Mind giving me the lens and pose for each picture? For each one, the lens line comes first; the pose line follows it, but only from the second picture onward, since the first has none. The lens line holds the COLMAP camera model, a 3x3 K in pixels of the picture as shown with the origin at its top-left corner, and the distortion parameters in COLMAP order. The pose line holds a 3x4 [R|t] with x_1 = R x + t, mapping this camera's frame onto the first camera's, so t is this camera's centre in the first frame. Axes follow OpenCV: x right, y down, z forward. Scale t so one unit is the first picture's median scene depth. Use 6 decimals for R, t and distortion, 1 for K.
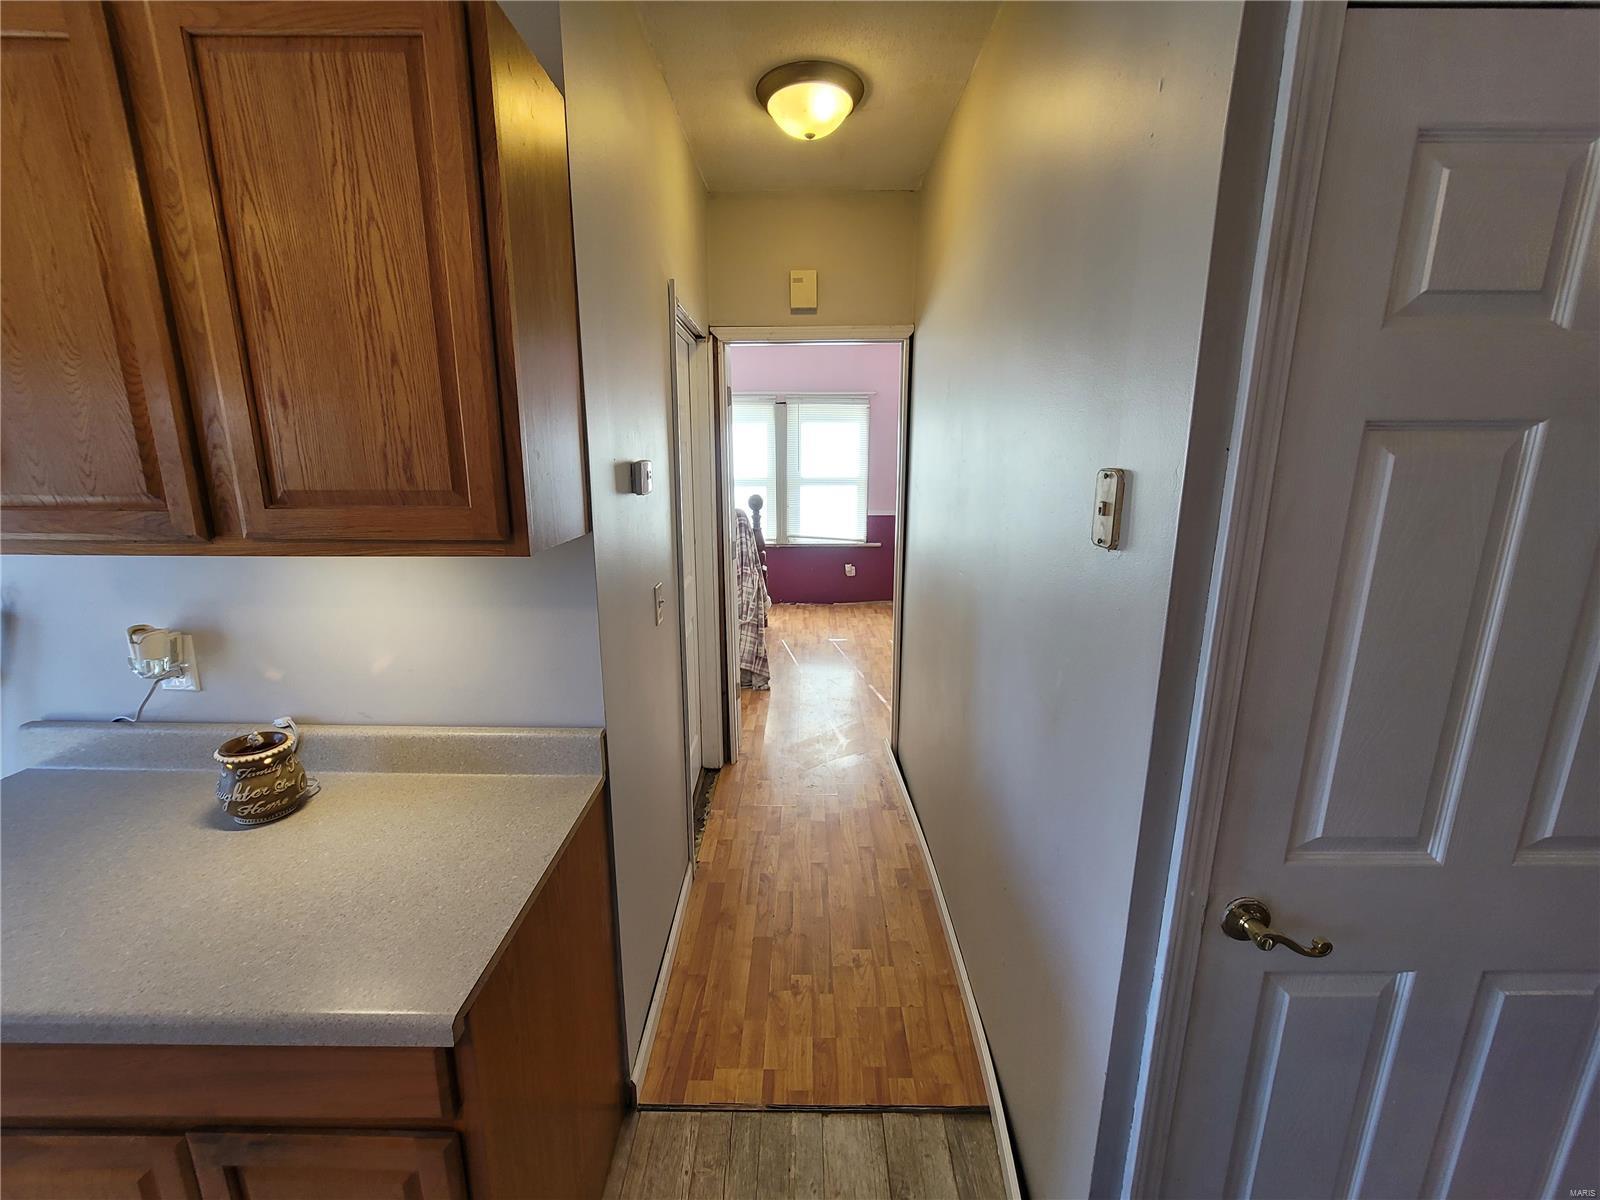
lens RADIAL K [[652.6, 0, 796.3], [0, 652.6, 595.2], [0, 0, 1]] dist [-0.002475, 0.000560]
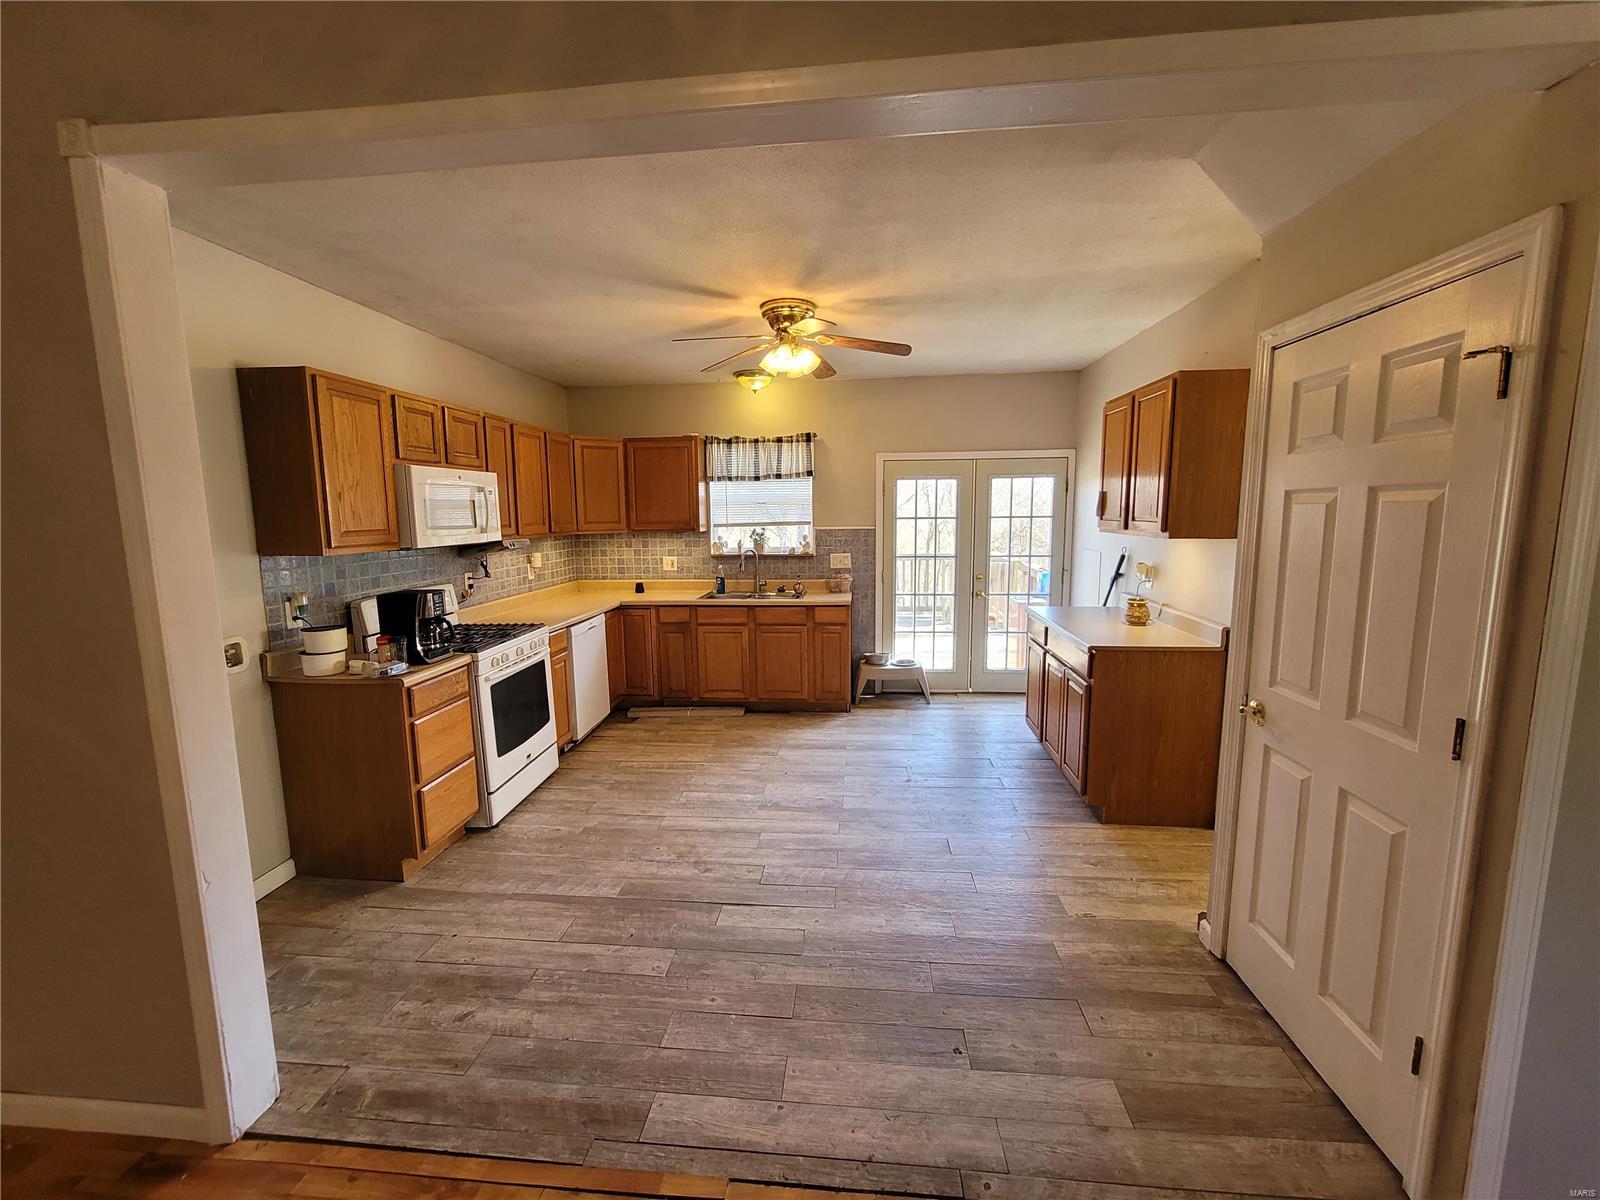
lens RADIAL K [[652.6, 0, 796.3], [0, 652.6, 595.2], [0, 0, 1]] dist [-0.002475, 0.000560]
pose [[-0.085274, 0.129029, -0.987968, 2.348844], [-0.206140, 0.967840, 0.144192, 0.095679], [0.974800, 0.215955, -0.055934, -0.394727]]
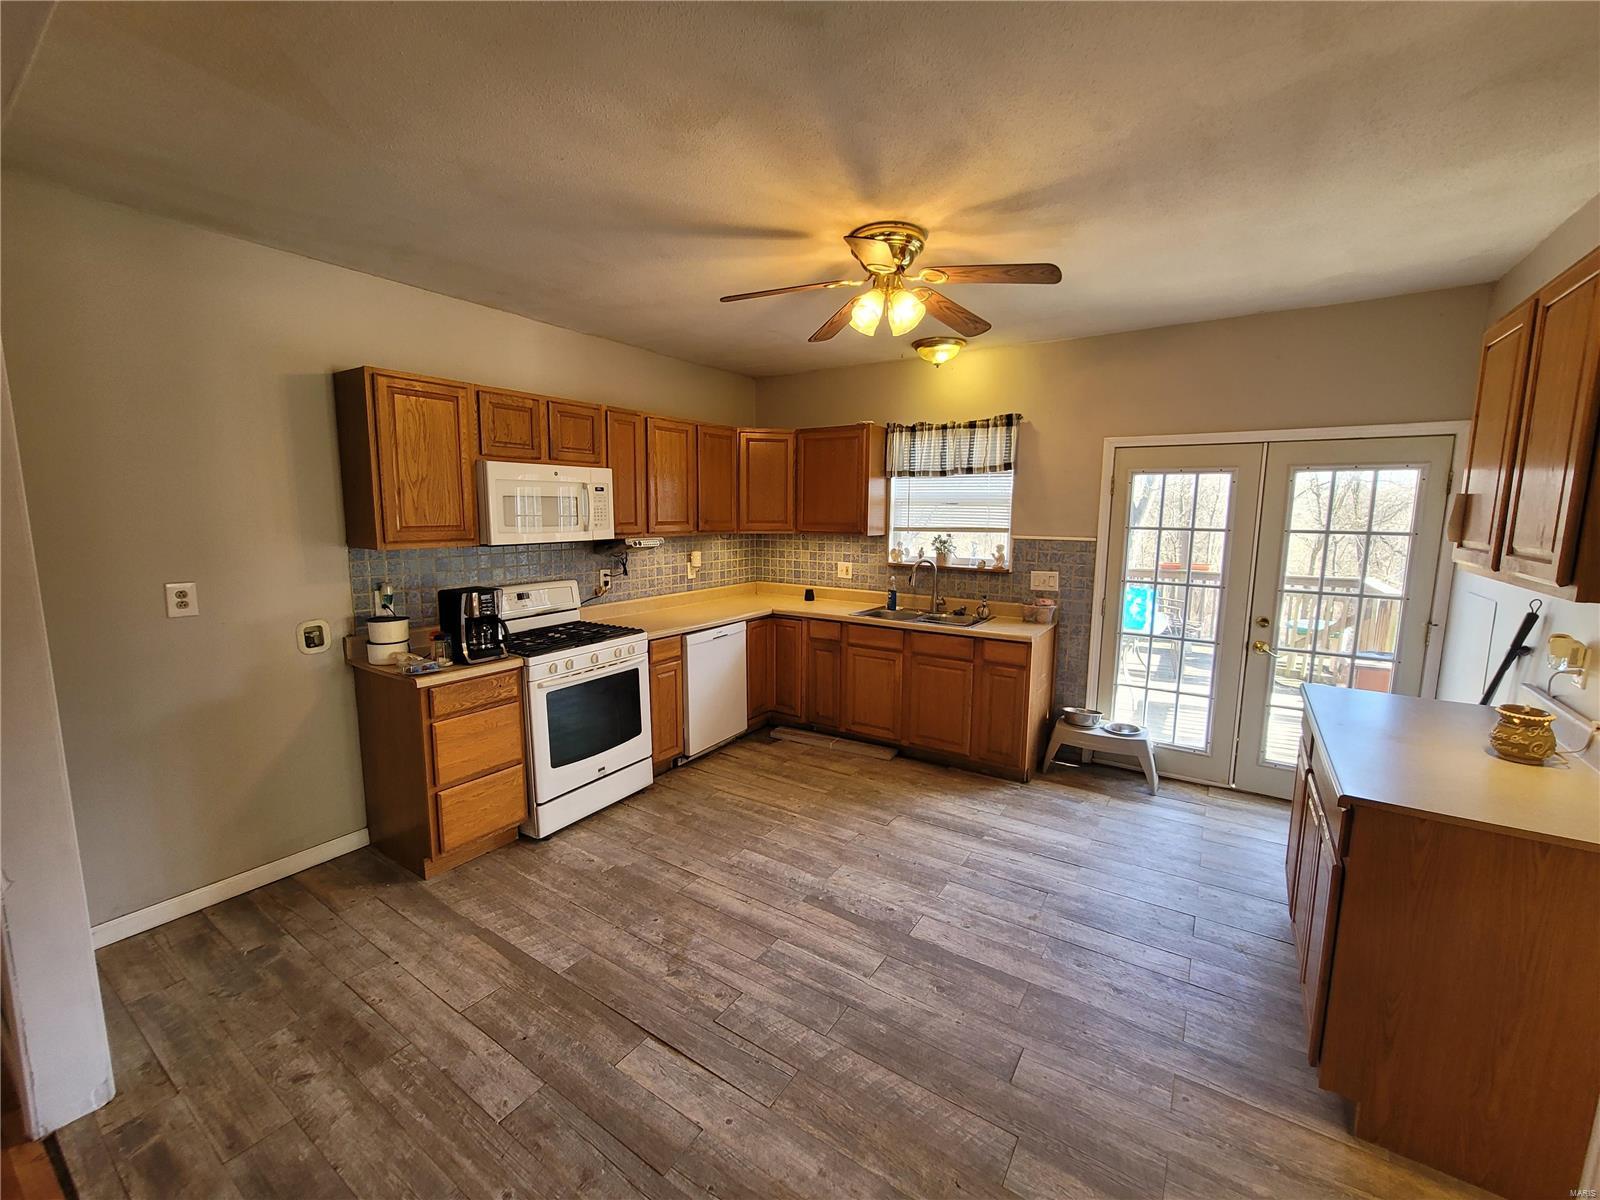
lens RADIAL K [[652.6, 0, 796.3], [0, 652.6, 595.2], [0, 0, 1]] dist [-0.002475, 0.000560]
pose [[-0.545756, 0.107598, -0.831008, 1.366795], [-0.190612, 0.949781, 0.248159, -0.085606], [0.815977, 0.293835, -0.497839, 0.288061]]
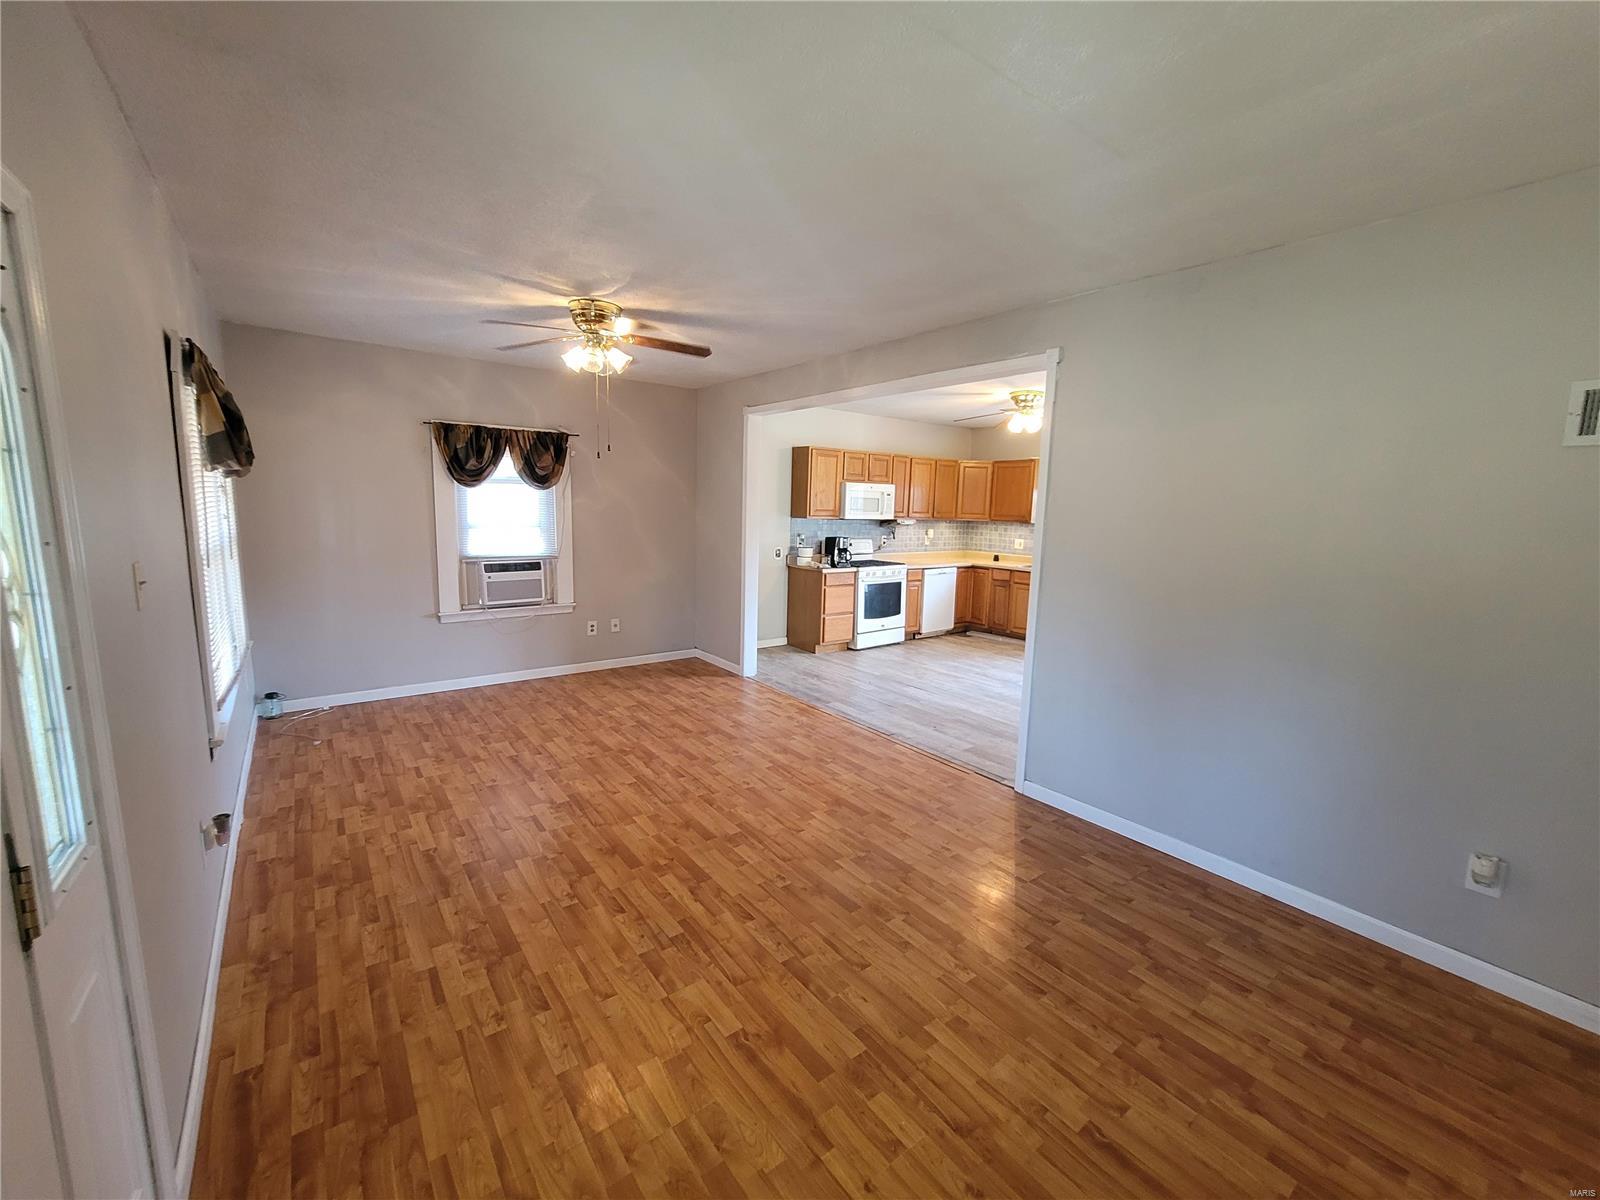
lens RADIAL K [[642.6, 0, 800.0], [0, 642.6, 600.0], [0, 0, 1]] dist [-0.000732, 0.000086]
pose [[-0.784799, 0.071961, -0.615559, 3.884752], [-0.161783, 0.935009, 0.315569, -0.499193], [0.598262, 0.347245, -0.722152, 2.230003]]
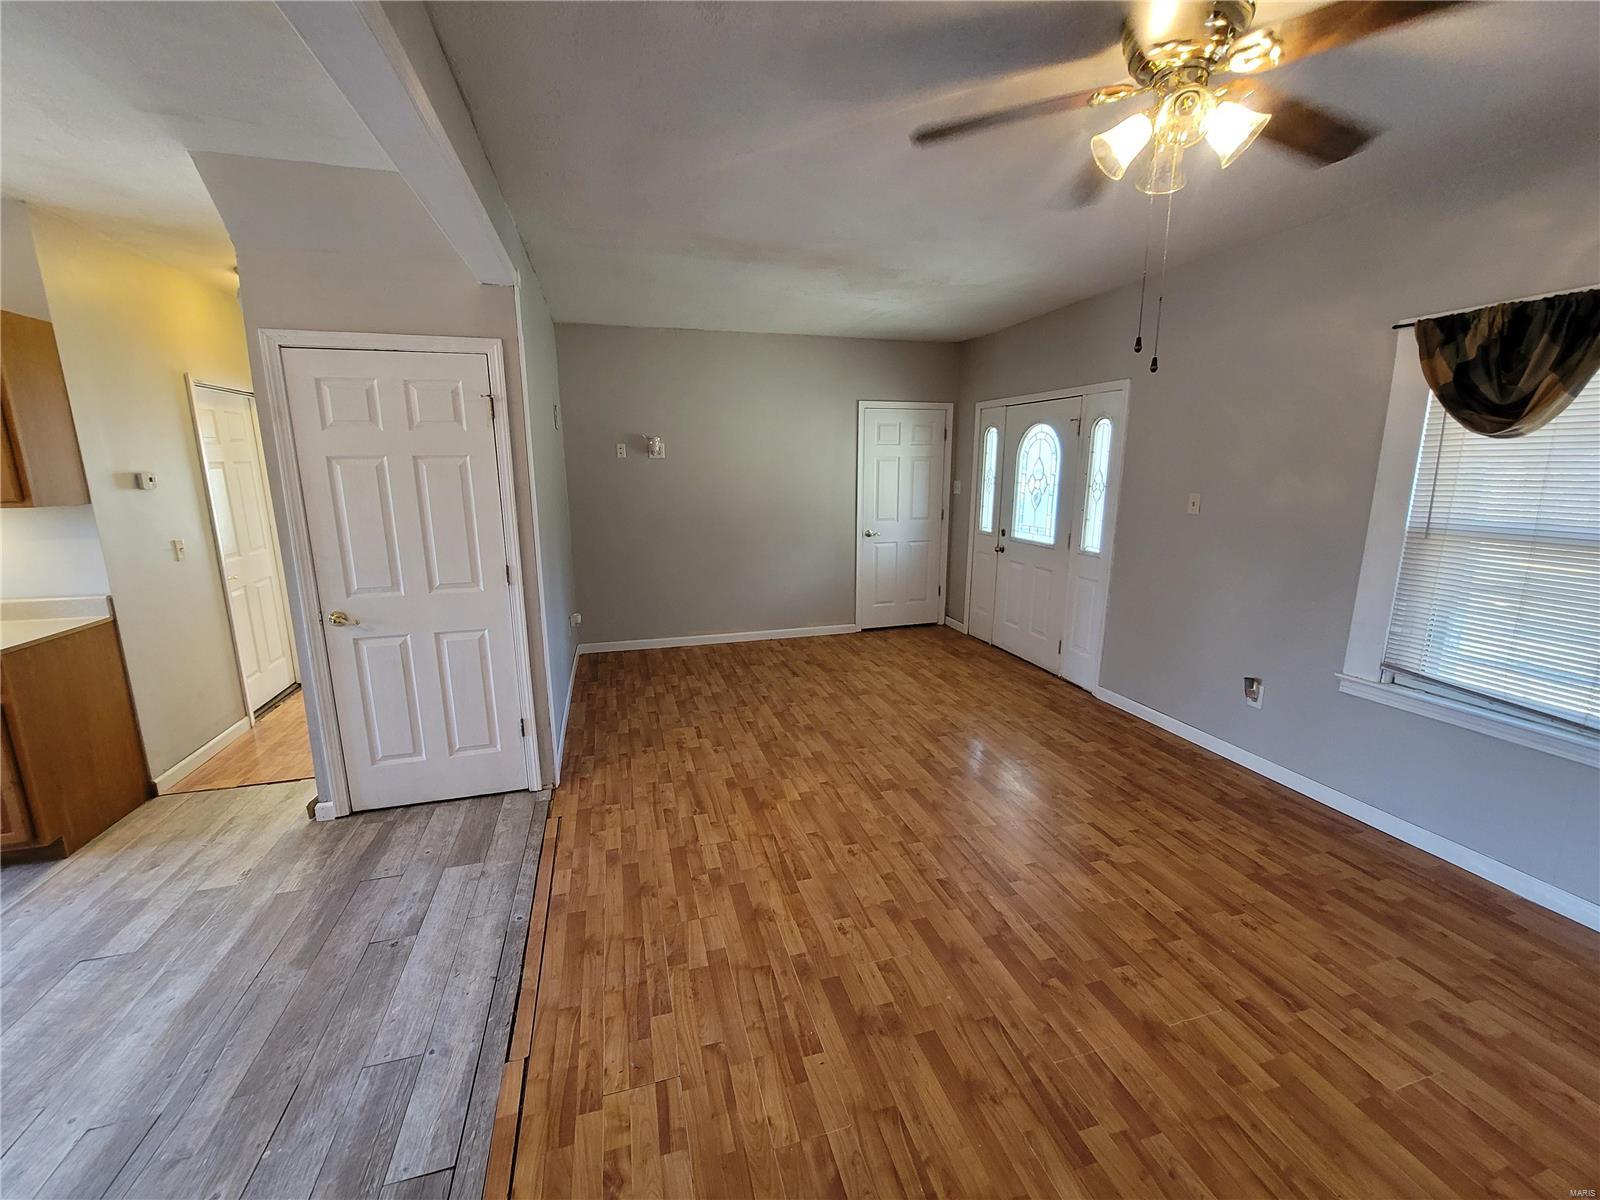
lens RADIAL K [[652.6, 0, 796.3], [0, 652.6, 595.2], [0, 0, 1]] dist [-0.002475, 0.000560]
pose [[0.959396, -0.063446, 0.274833, 1.510982], [0.069064, 0.997554, -0.010805, 0.449829], [-0.273475, 0.029347, 0.961431, -1.981507]]
